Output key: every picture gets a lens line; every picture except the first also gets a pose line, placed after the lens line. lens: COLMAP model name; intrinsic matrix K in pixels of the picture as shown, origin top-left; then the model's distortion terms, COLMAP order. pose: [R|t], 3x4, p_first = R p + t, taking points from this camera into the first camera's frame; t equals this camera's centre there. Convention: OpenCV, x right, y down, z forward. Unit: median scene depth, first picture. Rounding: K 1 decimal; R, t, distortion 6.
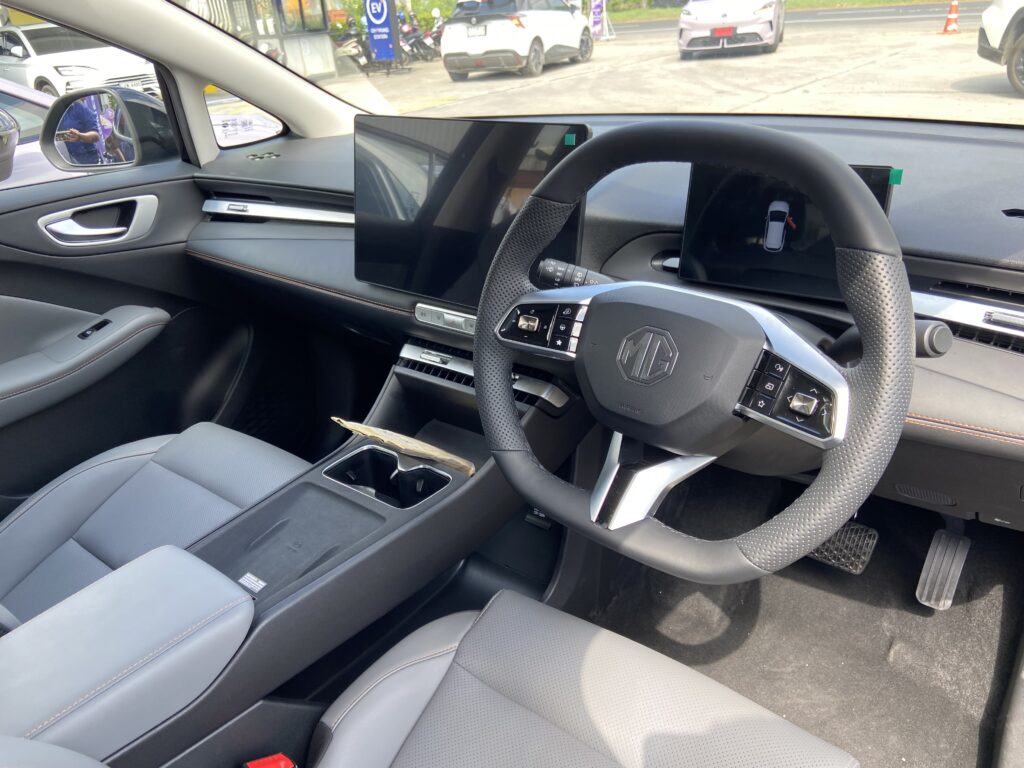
lens RADIAL K [[770.5, 0, 512.0], [0, 770.5, 384.0], [0, 0, 1]] dist [0.055388, -0.006426]
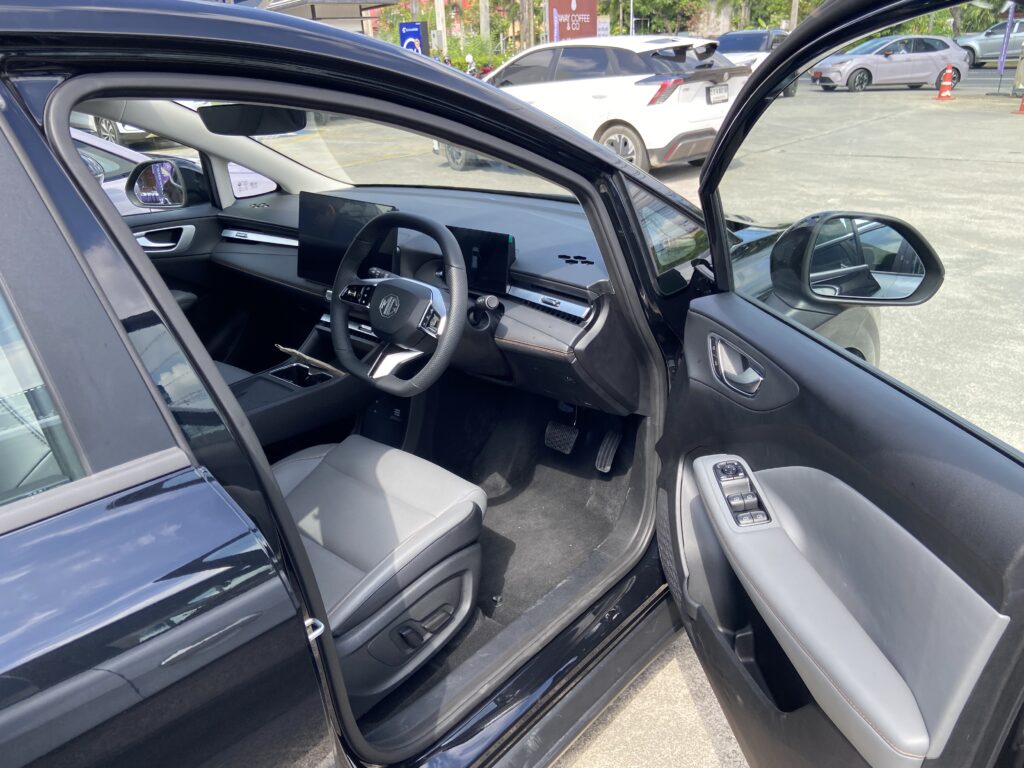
lens RADIAL K [[770.3, 0, 518.2], [0, 770.3, 379.8], [0, 0, 1]] dist [0.077629, 0.001552]
pose [[0.998409, 0.050294, -0.025484, 0.355204], [-0.051461, 0.997548, -0.047433, 0.158536], [0.023036, 0.048669, 0.998549, -0.769119]]
